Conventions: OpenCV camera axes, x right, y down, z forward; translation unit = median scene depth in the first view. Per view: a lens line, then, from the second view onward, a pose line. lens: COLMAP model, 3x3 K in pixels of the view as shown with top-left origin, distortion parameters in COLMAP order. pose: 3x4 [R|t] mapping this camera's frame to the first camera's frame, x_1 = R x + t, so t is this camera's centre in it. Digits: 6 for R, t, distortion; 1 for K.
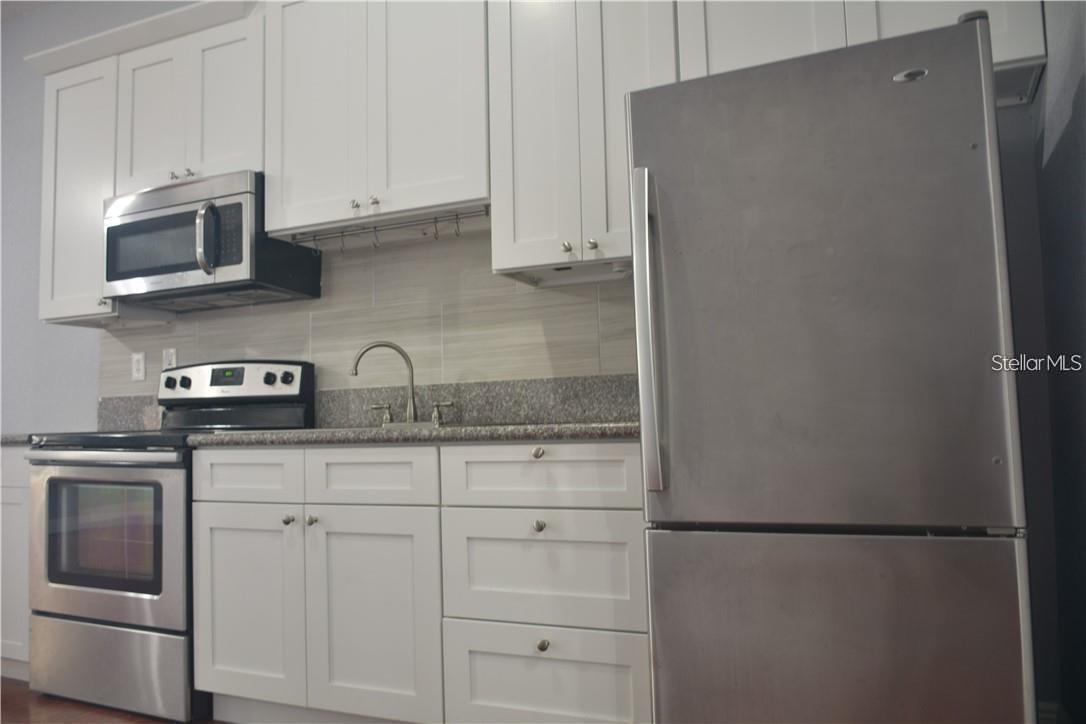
lens RADIAL K [[826.7, 0, 526.7], [0, 826.7, 360.0], [0, 0, 1]] dist [-0.006502, -0.003613]
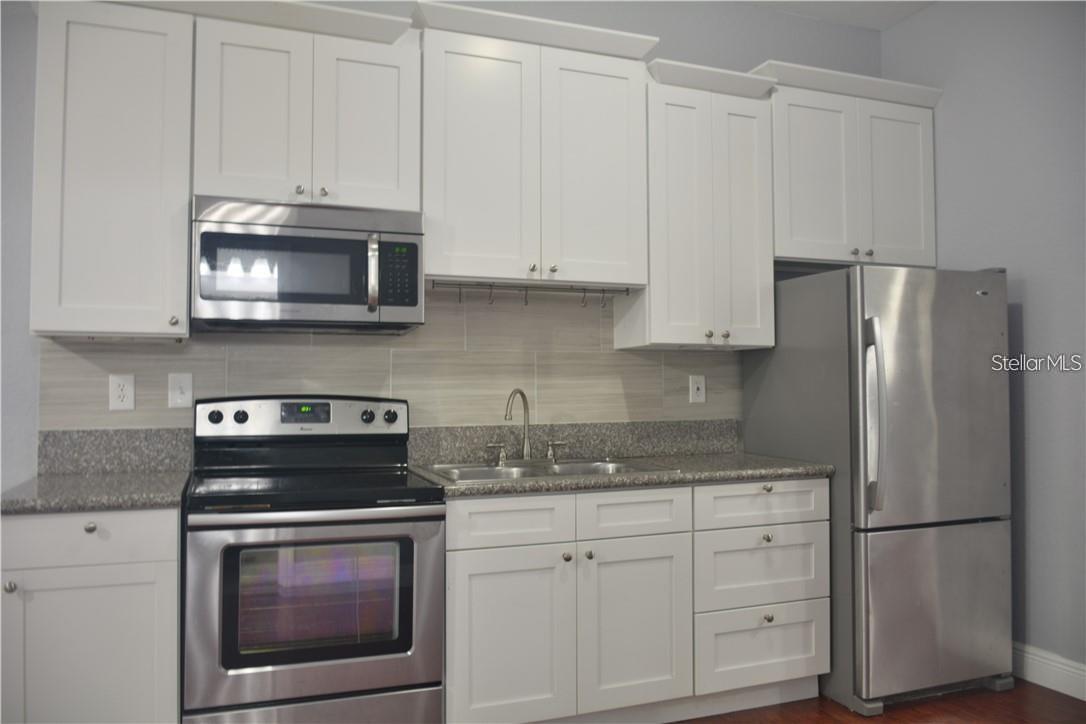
lens RADIAL K [[826.7, 0, 526.7], [0, 826.7, 360.0], [0, 0, 1]] dist [-0.006502, -0.003613]
pose [[0.700765, 0.044678, 0.711992, -0.975994], [-0.066201, 0.997803, 0.002544, -0.065265], [-0.710314, -0.048917, 0.702183, 0.212275]]
